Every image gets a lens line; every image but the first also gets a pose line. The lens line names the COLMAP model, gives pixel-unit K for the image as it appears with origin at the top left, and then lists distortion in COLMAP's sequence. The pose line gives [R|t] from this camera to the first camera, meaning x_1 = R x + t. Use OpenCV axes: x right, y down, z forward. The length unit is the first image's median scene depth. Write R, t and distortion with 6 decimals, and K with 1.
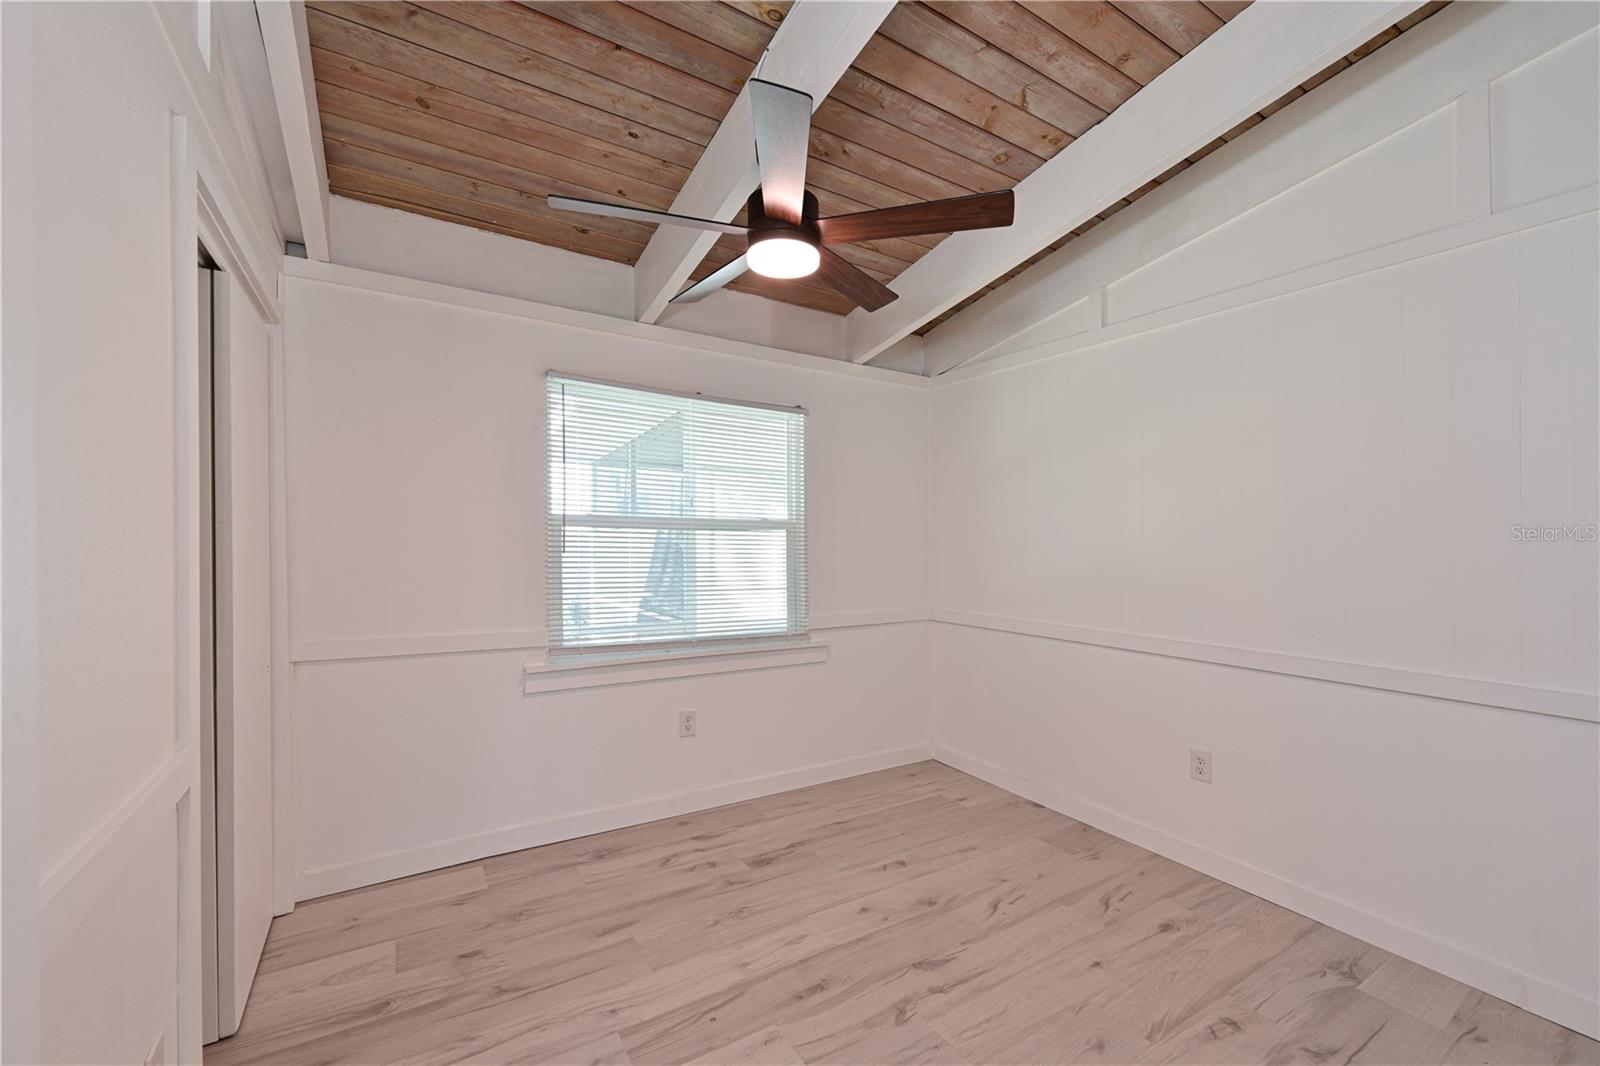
lens RADIAL K [[647.7, 0, 804.8], [0, 647.7, 552.3], [0, 0, 1]] dist [0.001722, 0.000175]
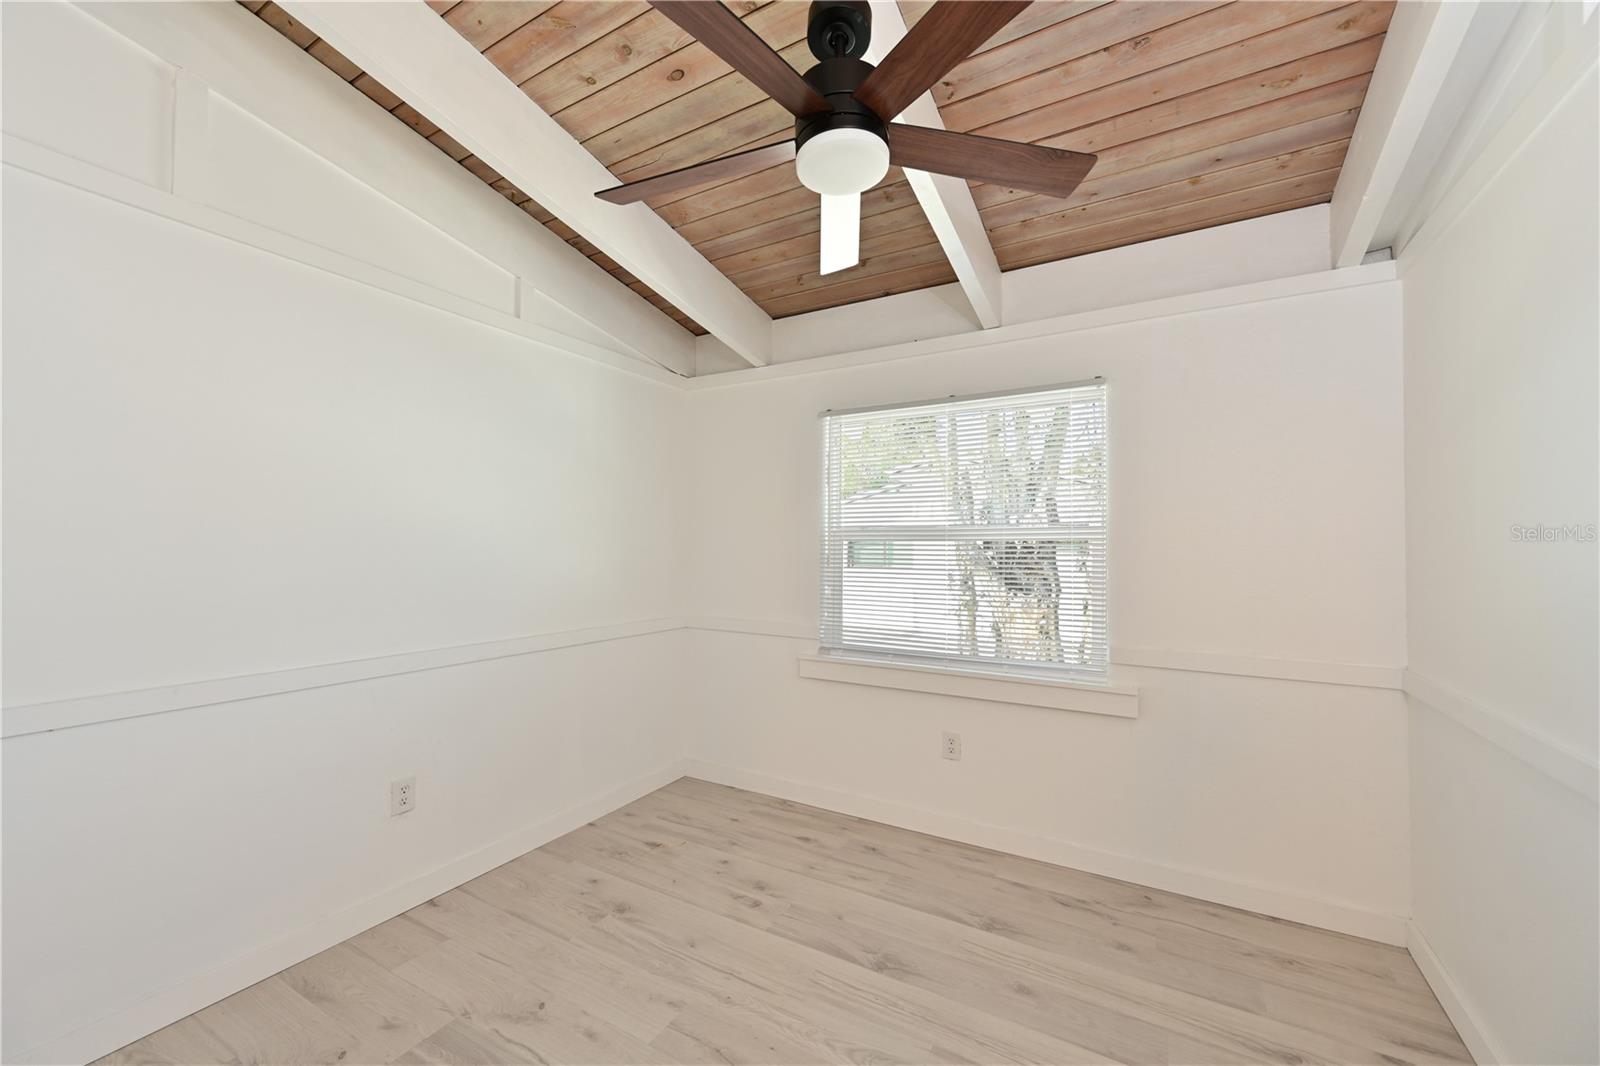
lens RADIAL K [[647.7, 0, 804.8], [0, 647.7, 552.3], [0, 0, 1]] dist [0.001722, 0.000175]
pose [[0.457517, -0.007799, -0.889166, 0.664300], [-0.014158, 0.999771, -0.016055, 0.000947], [0.889088, 0.019934, 0.457302, 0.426734]]
